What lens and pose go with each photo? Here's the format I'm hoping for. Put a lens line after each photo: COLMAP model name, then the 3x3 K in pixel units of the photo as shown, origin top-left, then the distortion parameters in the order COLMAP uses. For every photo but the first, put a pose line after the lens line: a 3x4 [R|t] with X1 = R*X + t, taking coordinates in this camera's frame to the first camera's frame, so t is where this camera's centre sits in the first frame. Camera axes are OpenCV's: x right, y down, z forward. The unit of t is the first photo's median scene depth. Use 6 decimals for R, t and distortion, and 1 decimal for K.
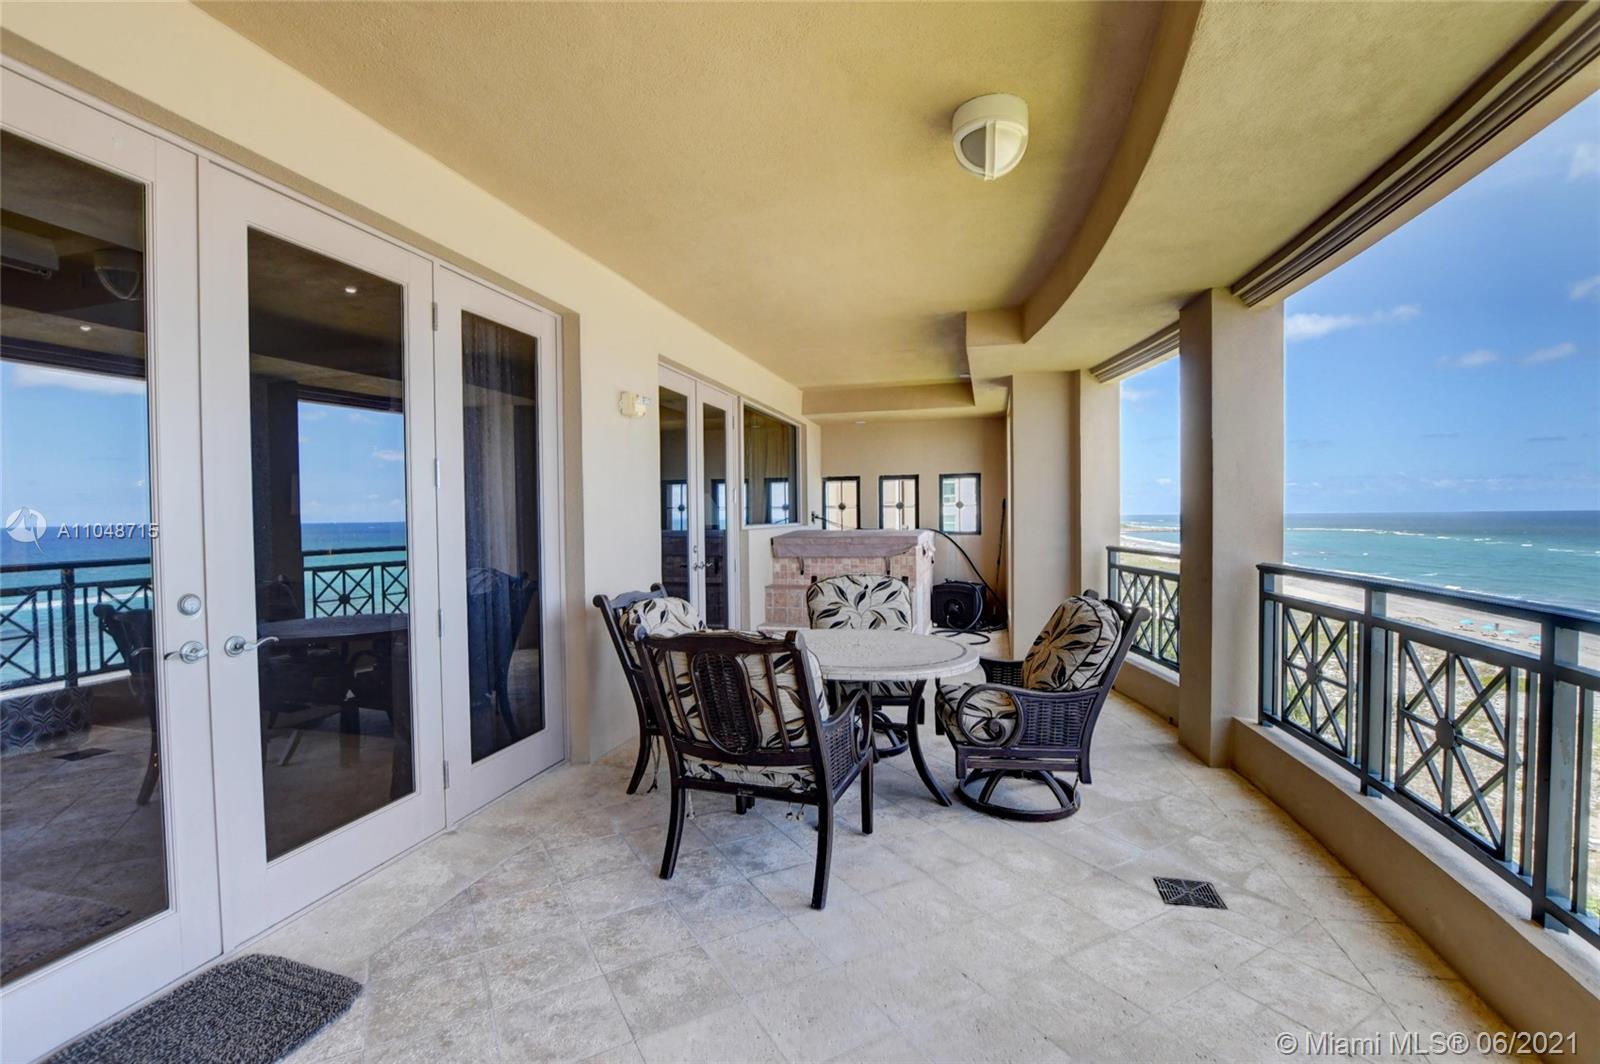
lens RADIAL K [[703.8, 0, 794.6], [0, 703.8, 535.1], [0, 0, 1]] dist [-0.033100, 0.004715]
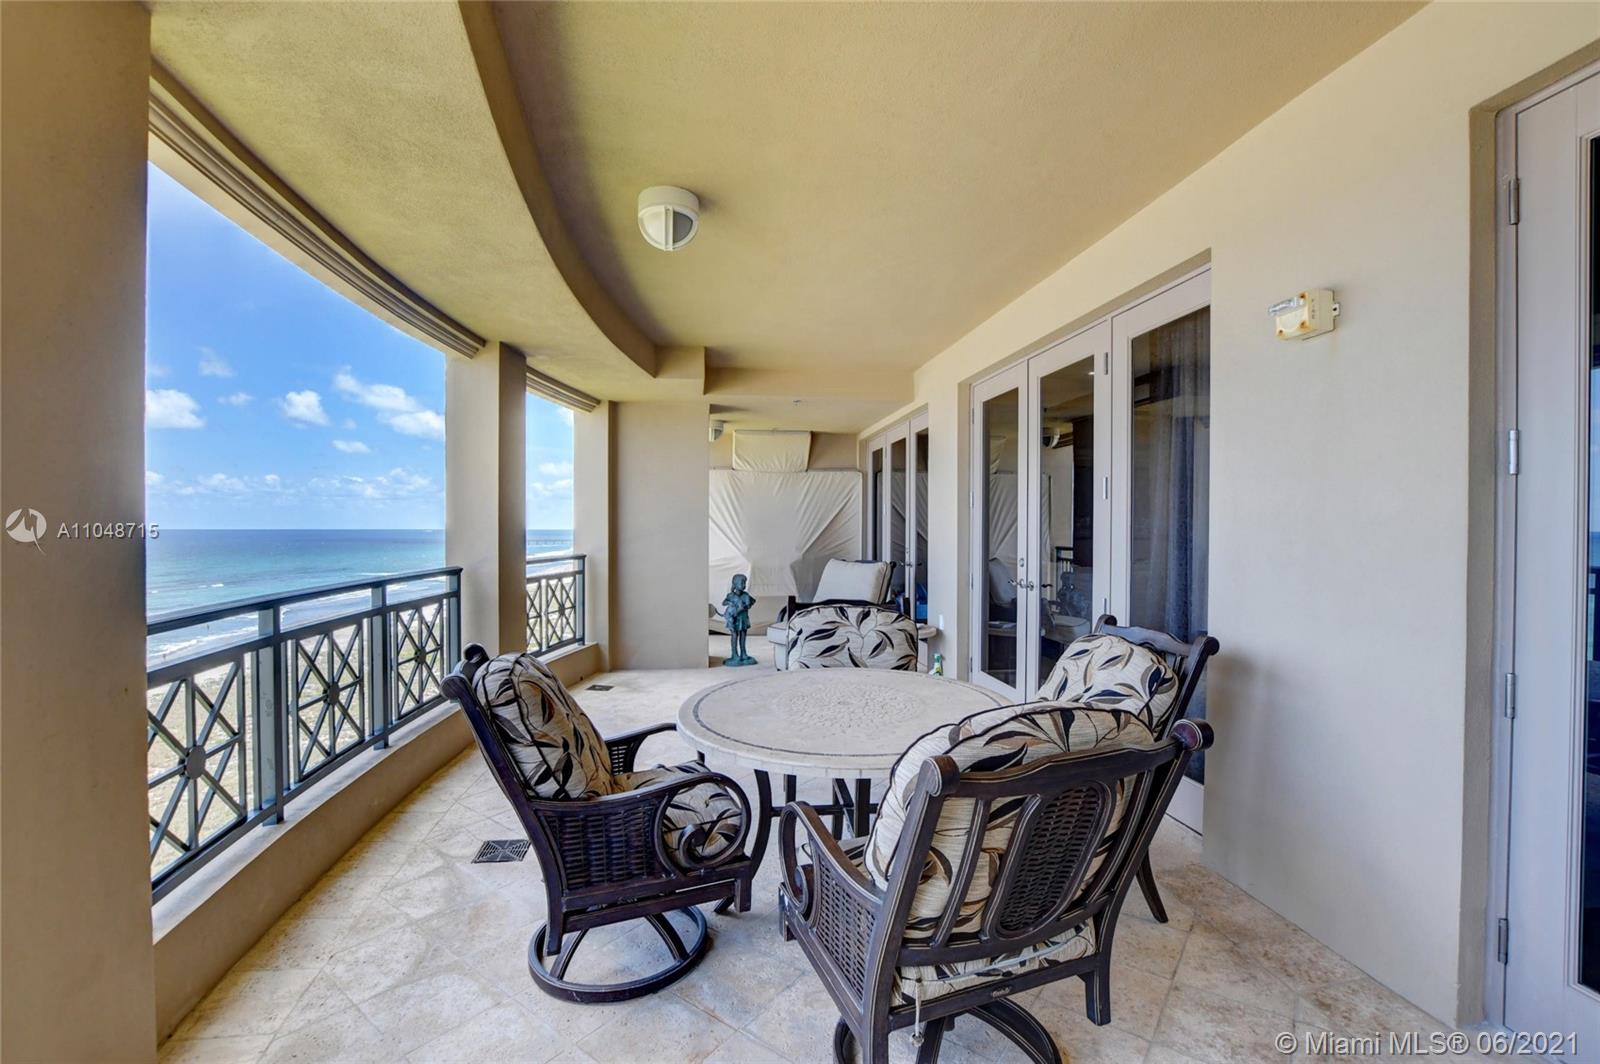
lens RADIAL K [[703.8, 0, 794.6], [0, 703.8, 535.1], [0, 0, 1]] dist [-0.033100, 0.004715]
pose [[-0.913561, 0.010426, -0.406568, 0.589863], [-0.001979, 0.999546, 0.030078, -0.051047], [0.406697, 0.028282, -0.913125, 2.247410]]
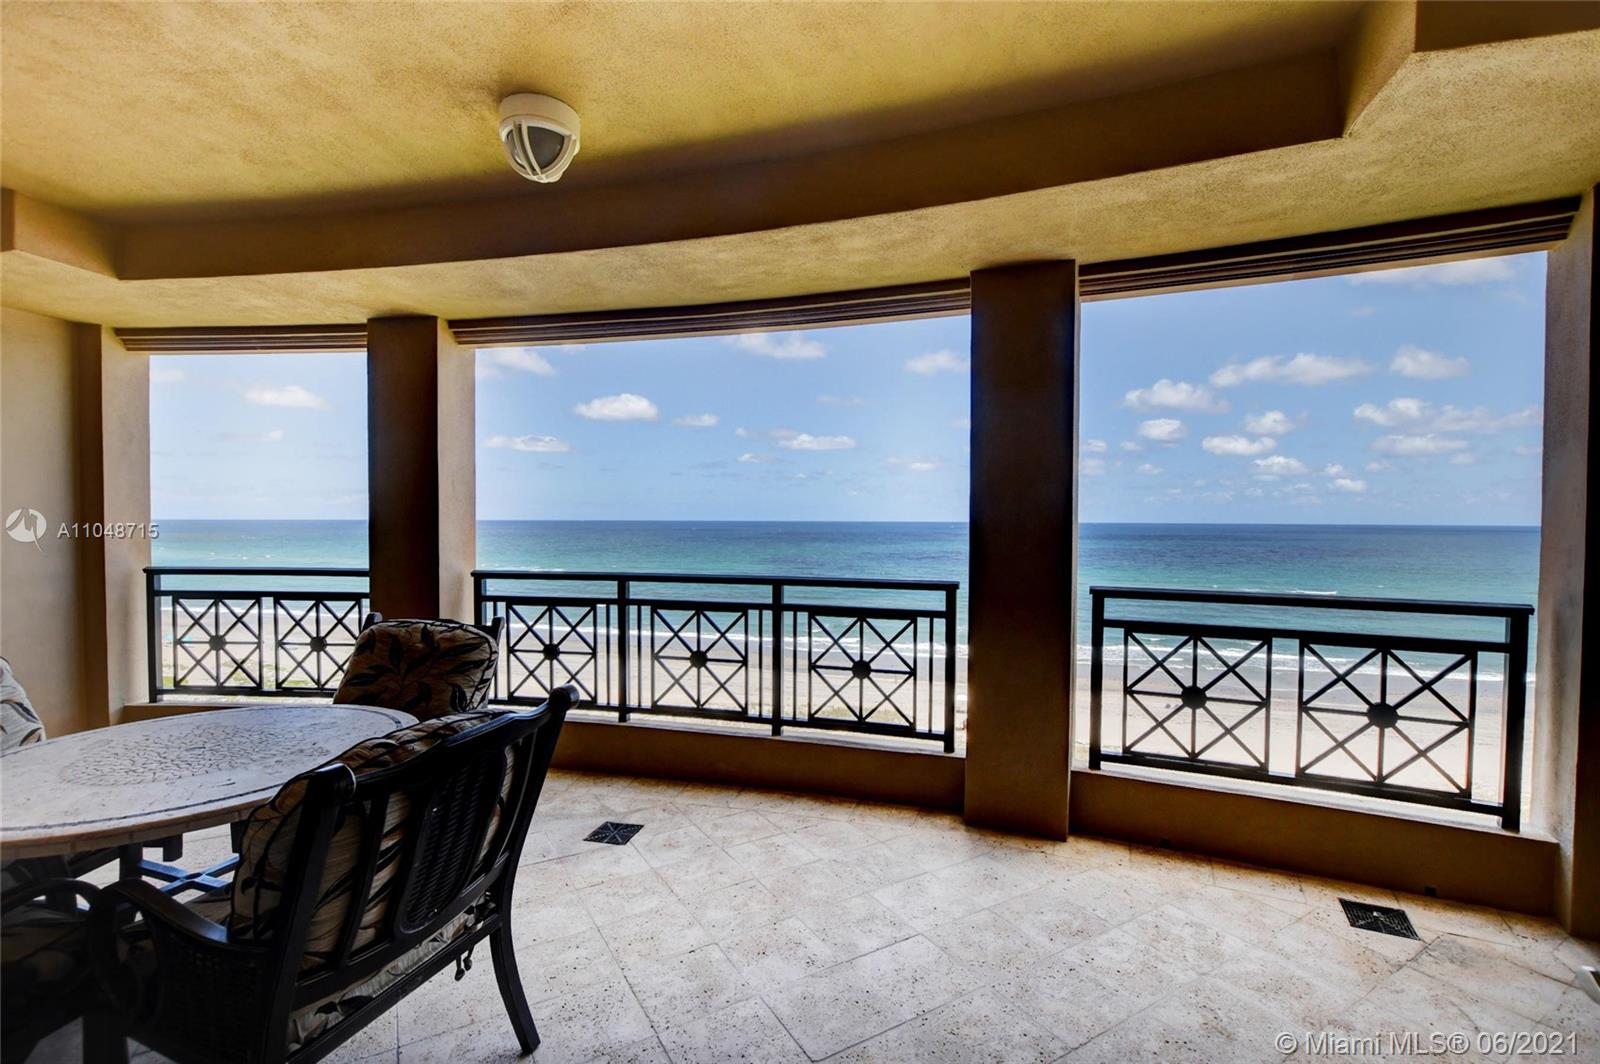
lens RADIAL K [[703.8, 0, 794.6], [0, 703.8, 535.1], [0, 0, 1]] dist [-0.033100, 0.004715]
pose [[-0.012008, -0.014788, 0.999819, -0.688589], [0.022707, 0.999629, 0.015058, -0.033407], [-0.999670, 0.022883, -0.011668, 0.673809]]
